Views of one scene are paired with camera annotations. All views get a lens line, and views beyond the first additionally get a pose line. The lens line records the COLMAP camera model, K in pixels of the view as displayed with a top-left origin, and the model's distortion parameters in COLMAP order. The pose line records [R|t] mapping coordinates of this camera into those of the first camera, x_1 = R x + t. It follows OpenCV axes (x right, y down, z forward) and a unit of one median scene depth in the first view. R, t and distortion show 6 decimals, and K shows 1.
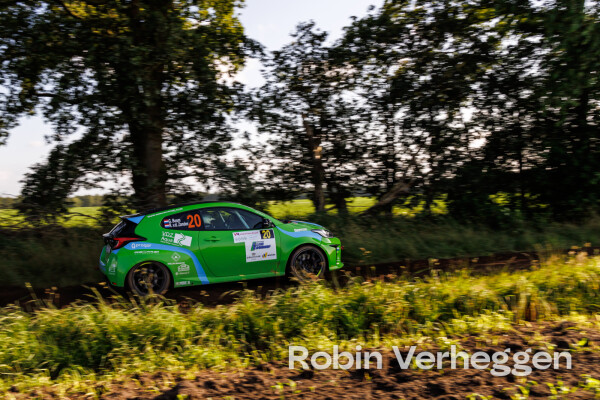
lens RADIAL K [[446.6, 0, 261.9], [0, 446.6, 244.1], [0, 0, 1]] dist [0.005238, 0.001222]
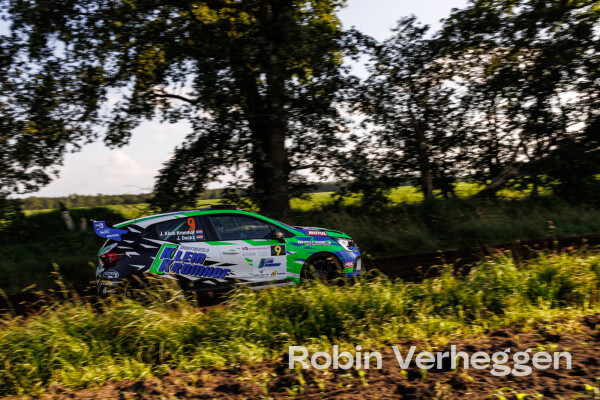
lens RADIAL K [[430.2, 0, 300.3], [0, 430.2, 235.1], [0, 0, 1]] dist [0.009151, -0.001047]
pose [[0.999116, -0.028053, -0.031302, -0.133215], [0.028059, 0.999606, -0.000264, 0.007666], [0.031297, -0.000614, 0.999510, -0.015796]]
